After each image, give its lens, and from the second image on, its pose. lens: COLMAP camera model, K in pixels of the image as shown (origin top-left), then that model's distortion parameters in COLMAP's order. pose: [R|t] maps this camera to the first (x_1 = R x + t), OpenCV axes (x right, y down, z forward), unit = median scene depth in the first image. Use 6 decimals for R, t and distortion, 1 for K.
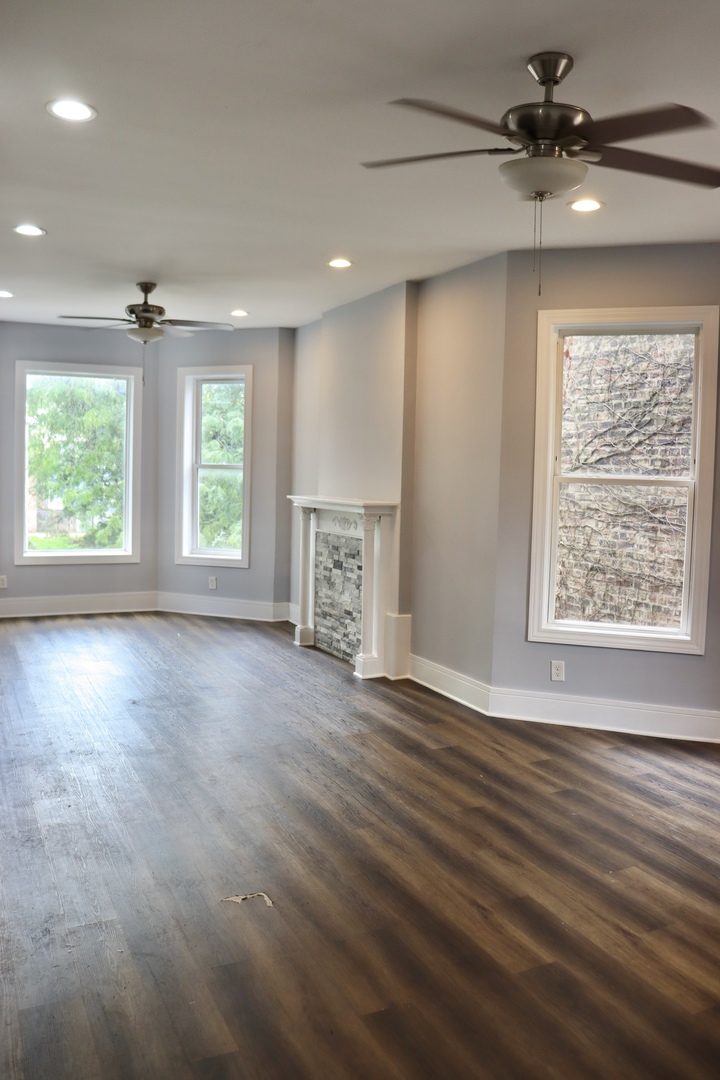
lens RADIAL K [[882.6, 0, 360.0], [0, 882.6, 540.0], [0, 0, 1]] dist [-0.178374, 0.159122]
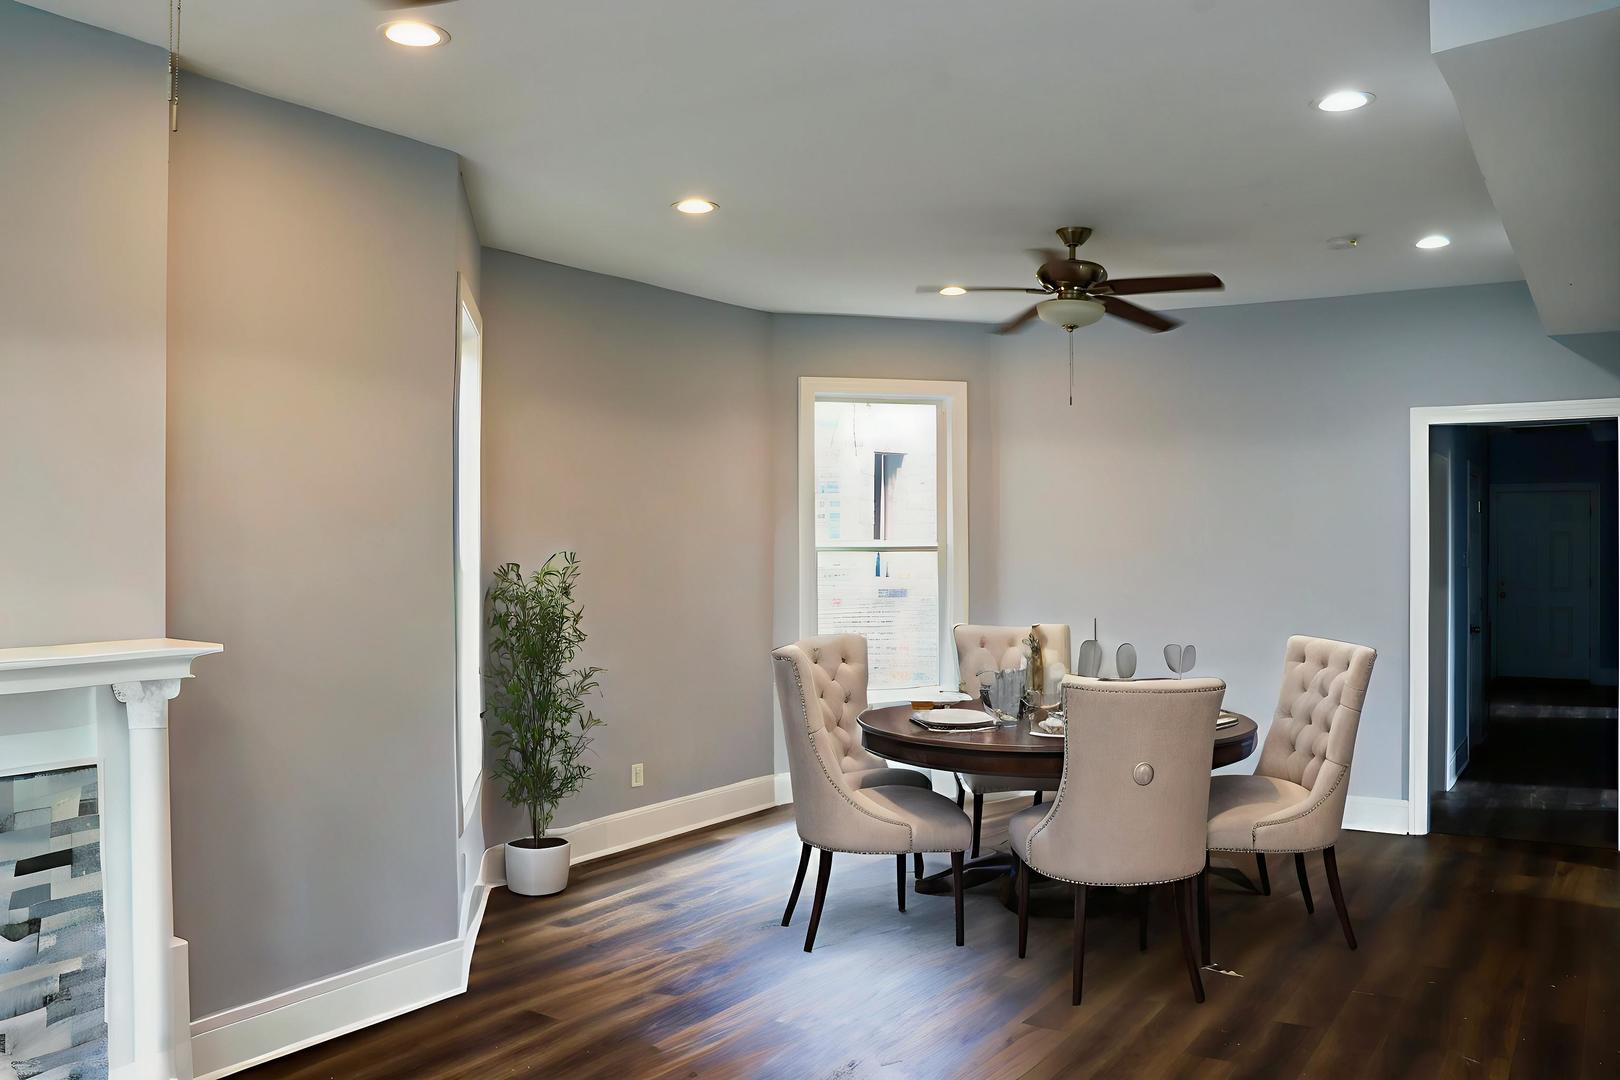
lens RADIAL K [[1323.9, 0, 812.9], [0, 1323.9, 545.5], [0, 0, 1]] dist [-0.178374, 0.159122]
pose [[-0.525291, -0.023259, 0.850605, -0.579454], [0.059438, 0.996182, 0.063946, -0.103890], [-0.848844, 0.084148, -0.521903, 1.078022]]
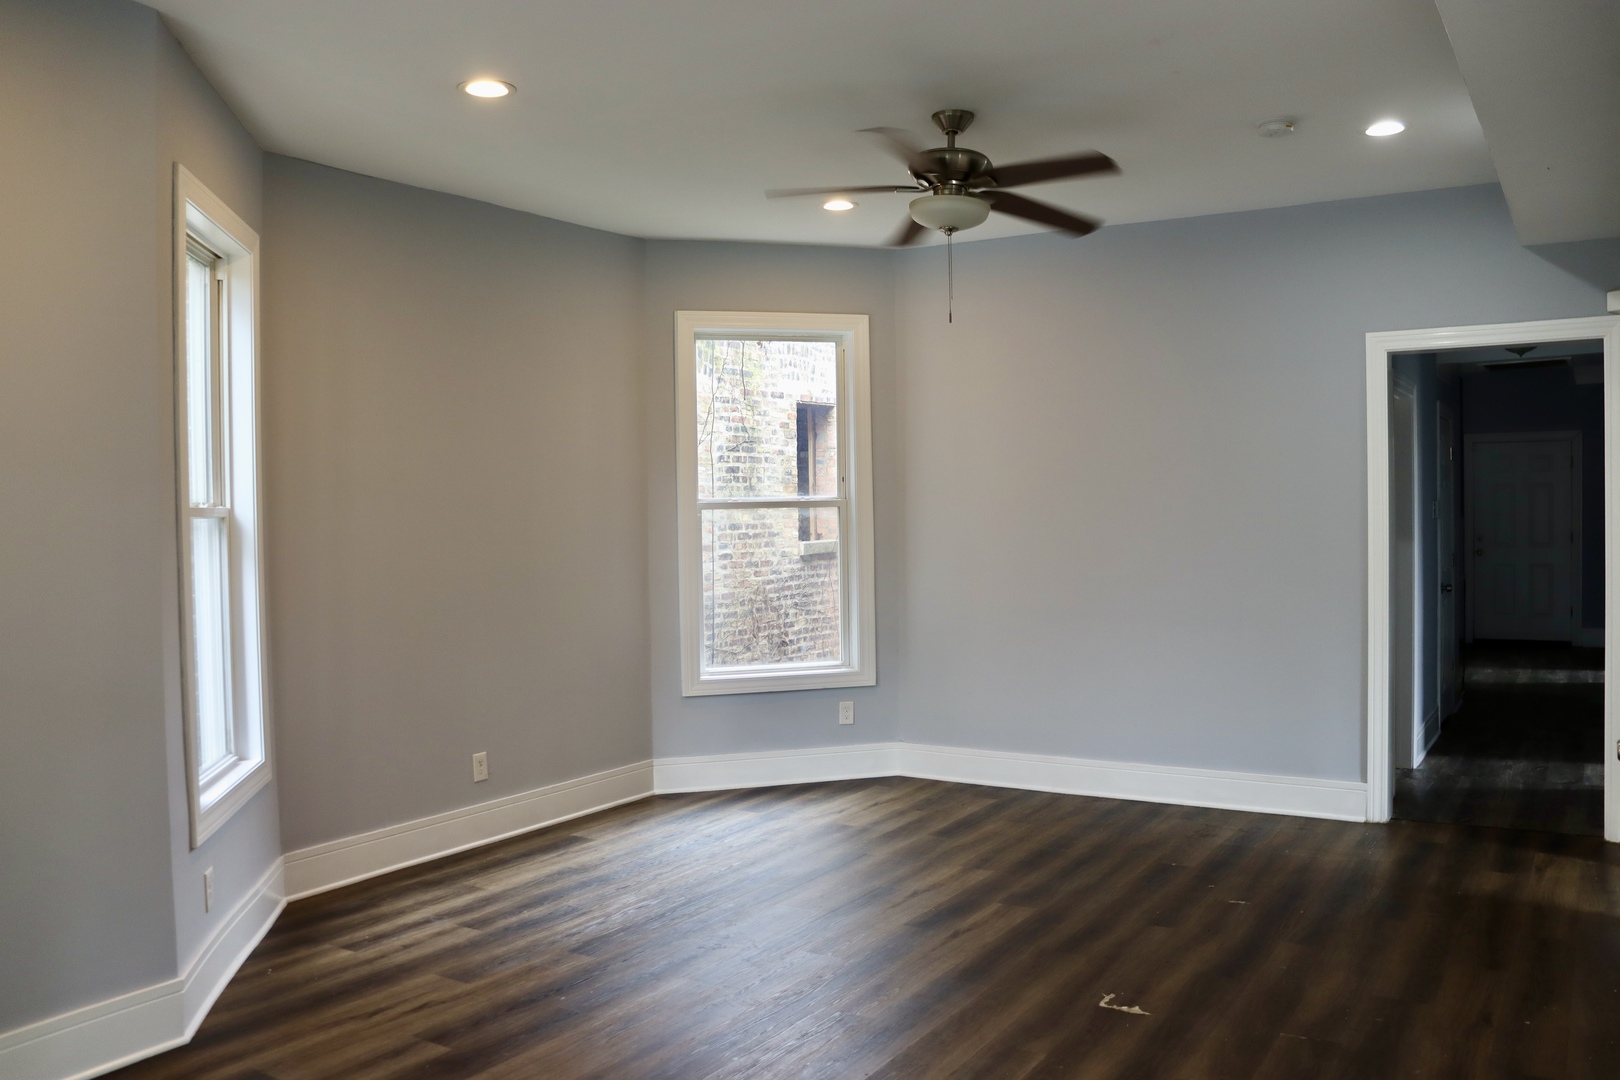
lens RADIAL K [[1323.9, 0, 812.9], [0, 1323.9, 545.5], [0, 0, 1]] dist [-0.178374, 0.159122]
pose [[-0.535503, -0.036550, 0.843742, -0.505857], [0.071246, 0.993546, 0.088258, -0.078322], [-0.841523, 0.107376, -0.529443, 0.935170]]
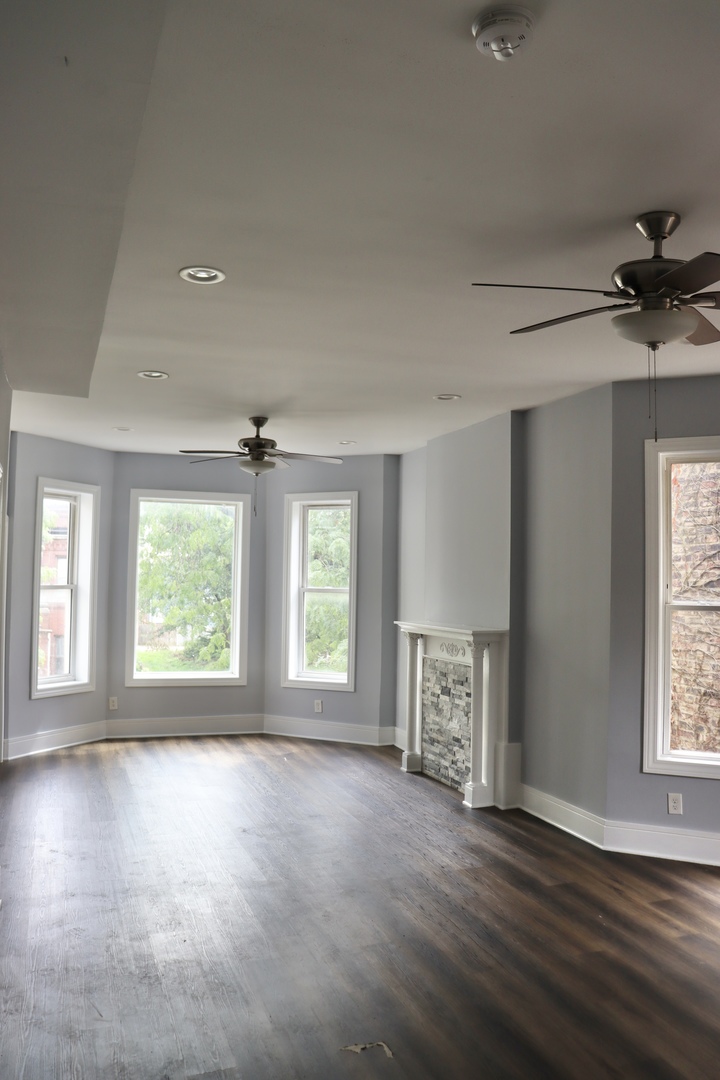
lens RADIAL K [[882.6, 0, 360.0], [0, 882.6, 540.0], [0, 0, 1]] dist [-0.178374, 0.159122]
pose [[0.994111, -0.012200, -0.107681, -0.014175], [-0.001599, 0.991884, -0.127137, -0.017282], [0.108358, 0.126561, 0.986023, -0.011611]]
